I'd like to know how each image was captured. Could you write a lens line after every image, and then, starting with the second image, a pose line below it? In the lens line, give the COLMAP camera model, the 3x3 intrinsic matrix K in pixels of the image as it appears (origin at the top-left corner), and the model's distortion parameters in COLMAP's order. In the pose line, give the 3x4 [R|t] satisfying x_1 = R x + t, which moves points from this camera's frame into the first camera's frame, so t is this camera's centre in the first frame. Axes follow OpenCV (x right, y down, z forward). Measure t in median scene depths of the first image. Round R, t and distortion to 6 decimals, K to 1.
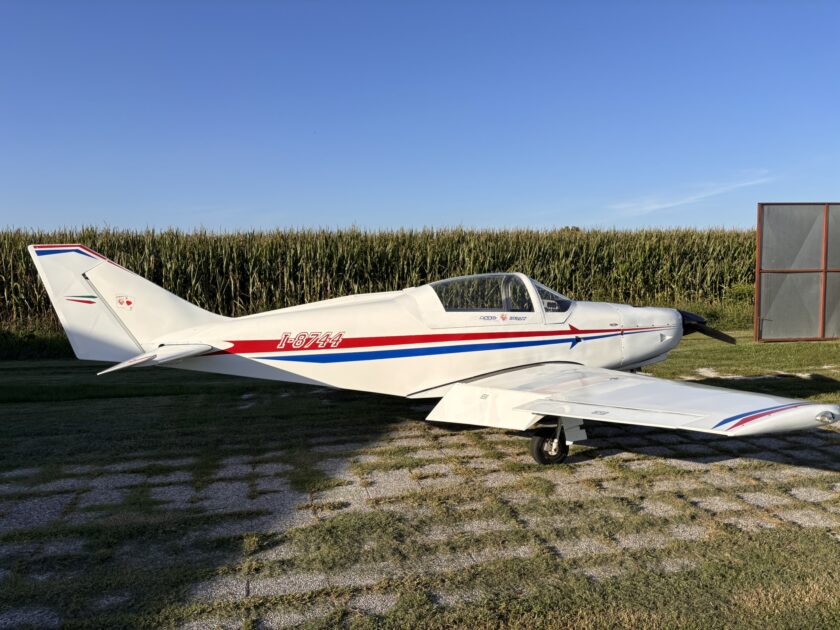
lens RADIAL K [[629.2, 0, 420.0], [0, 629.2, 315.0], [0, 0, 1]] dist [0.097596, -0.000903]
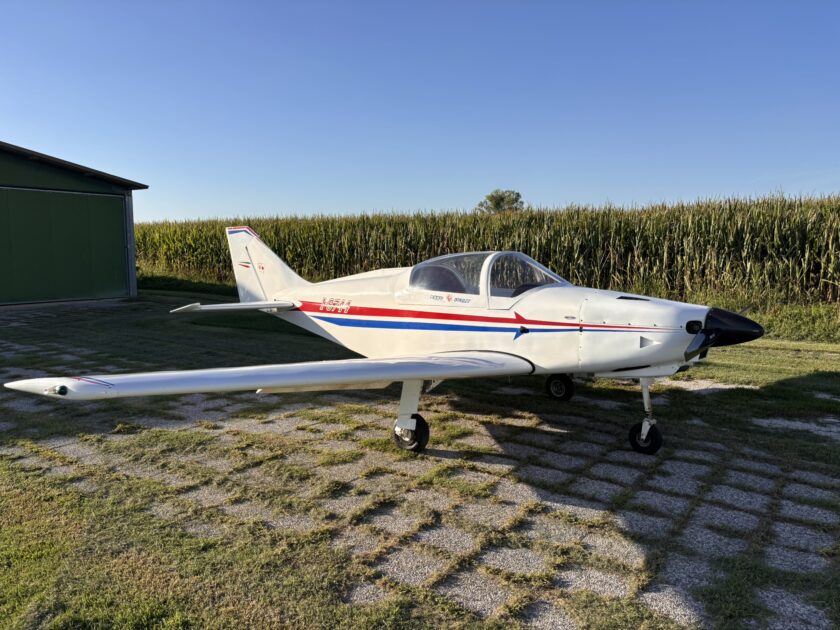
lens RADIAL K [[629.2, 0, 420.0], [0, 629.2, 315.0], [0, 0, 1]] dist [0.097596, -0.000903]
pose [[0.673927, 0.092716, -0.732957, 0.784536], [-0.062249, 0.995692, 0.068715, -0.032495], [0.736171, -0.000683, 0.676795, 0.315324]]
